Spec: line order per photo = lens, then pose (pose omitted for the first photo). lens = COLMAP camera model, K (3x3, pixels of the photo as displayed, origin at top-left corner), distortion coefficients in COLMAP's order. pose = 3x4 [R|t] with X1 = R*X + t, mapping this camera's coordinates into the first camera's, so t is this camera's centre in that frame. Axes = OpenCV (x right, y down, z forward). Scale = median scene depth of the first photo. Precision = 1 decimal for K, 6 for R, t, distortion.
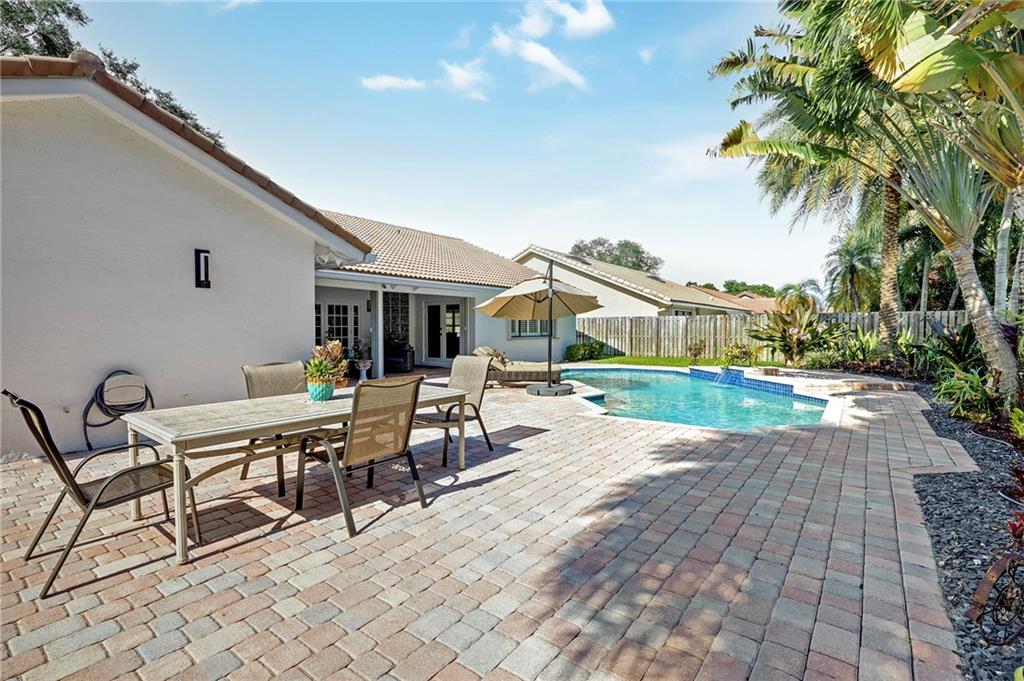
lens RADIAL K [[473.5, 0, 513.3], [0, 473.5, 347.5], [0, 0, 1]] dist [-0.000851, 0.000775]
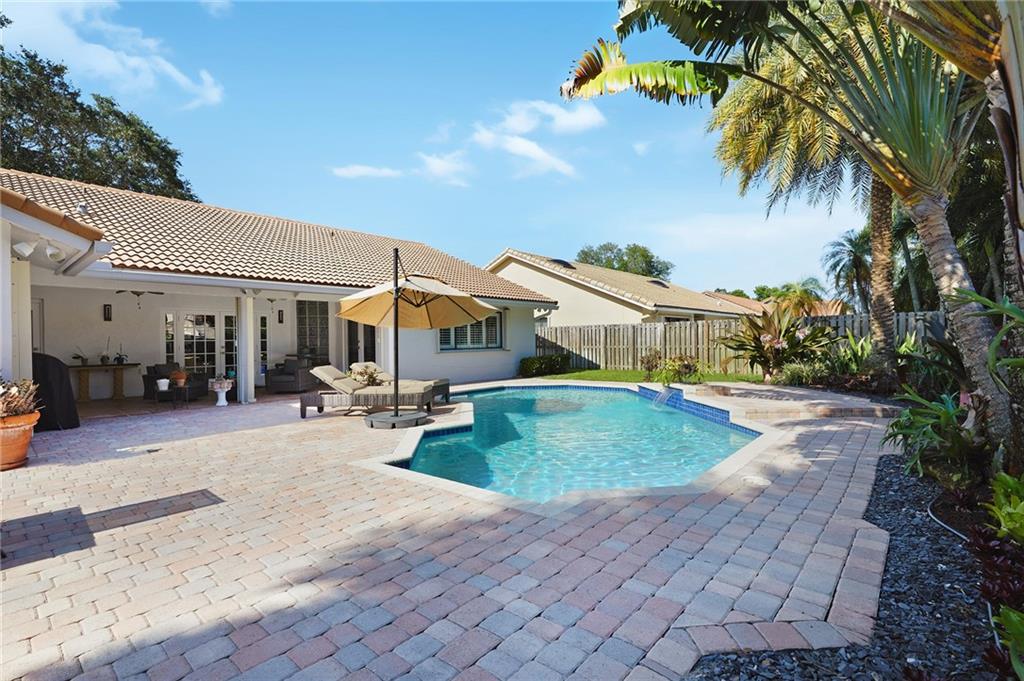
lens RADIAL K [[476.8, 0, 514.8], [0, 476.8, 346.6], [0, 0, 1]] dist [0.001648, -0.000016]
pose [[0.997767, -0.013239, -0.065473, 0.218506], [0.011446, 0.999551, -0.027682, -0.002678], [0.065810, 0.026871, 0.997470, 0.166587]]
